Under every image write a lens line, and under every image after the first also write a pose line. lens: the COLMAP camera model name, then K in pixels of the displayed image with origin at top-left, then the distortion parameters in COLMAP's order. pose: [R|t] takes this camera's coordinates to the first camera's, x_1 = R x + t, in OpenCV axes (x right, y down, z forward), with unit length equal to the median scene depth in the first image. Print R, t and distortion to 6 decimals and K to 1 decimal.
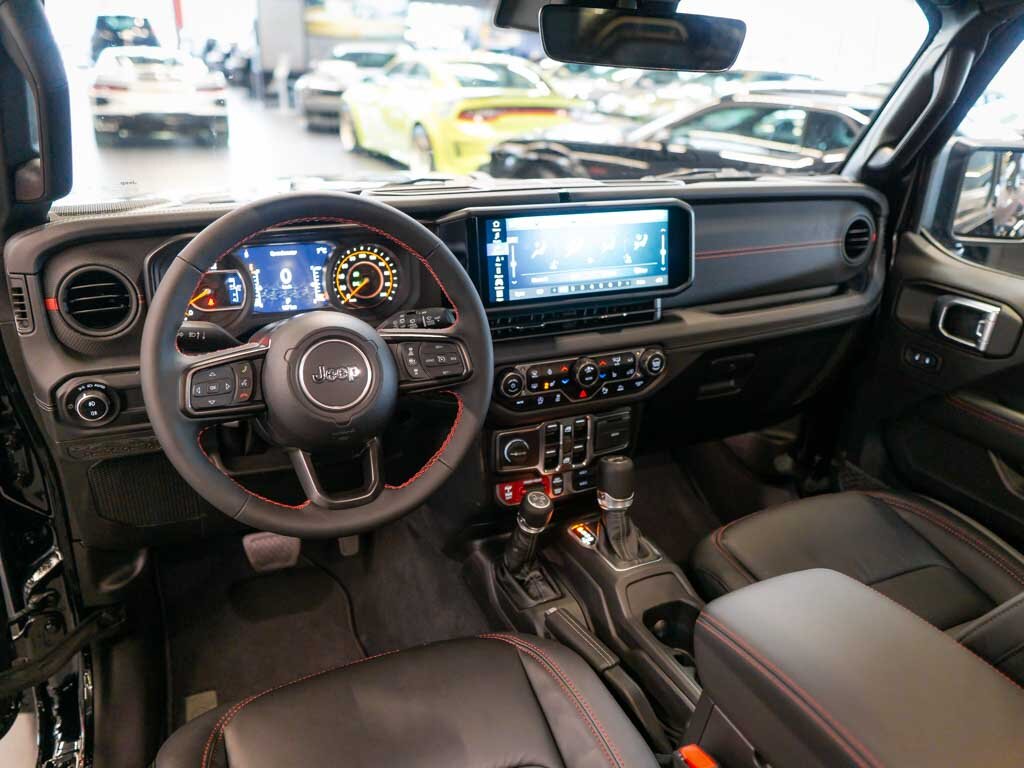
lens RADIAL K [[782.3, 0, 514.2], [0, 782.3, 382.2], [0, 0, 1]] dist [-0.004886, -0.002084]
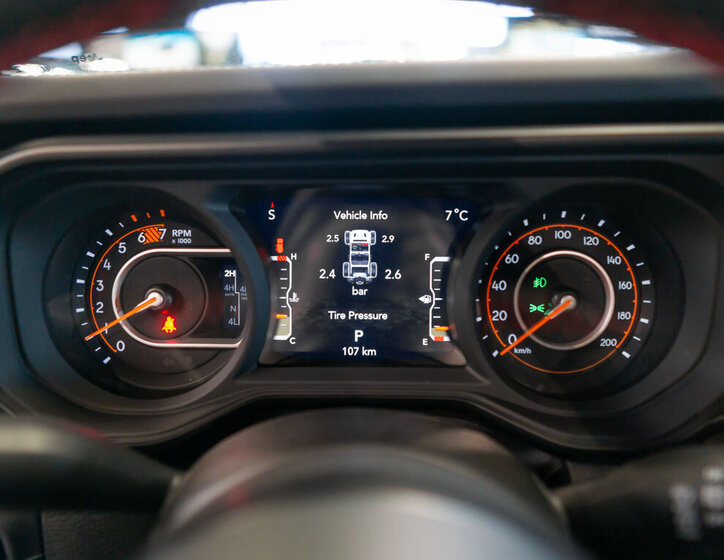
lens RADIAL K [[582.6, 0, 362.0], [0, 582.6, 280.0], [0, 0, 1]] dist [-0.003573, -0.001962]
pose [[0.891845, 0.093567, -0.442557, -0.143765], [-0.131078, 0.989852, -0.054872, -0.104625], [0.432932, 0.106947, 0.895060, 0.662884]]
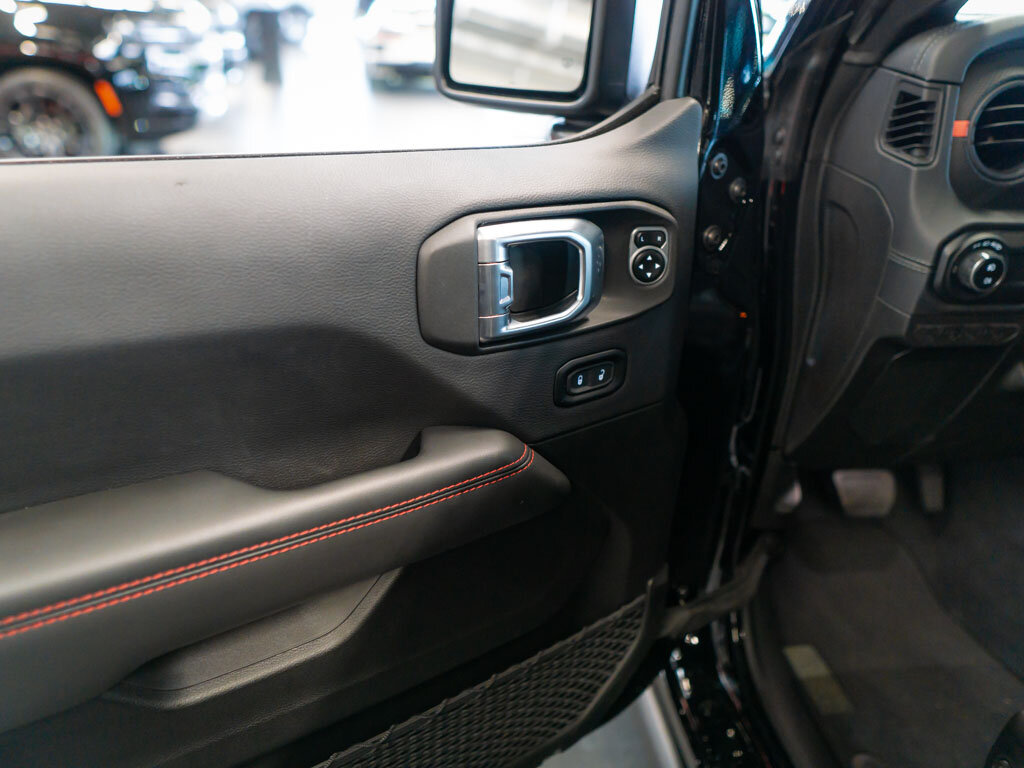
lens RADIAL K [[782.3, 0, 514.2], [0, 782.3, 382.2], [0, 0, 1]] dist [-0.004886, -0.002084]
pose [[0.960240, 0.117282, -0.253347, -0.598776], [-0.104617, 0.992519, 0.062946, 0.105609], [0.258834, -0.033939, 0.965325, 0.123676]]
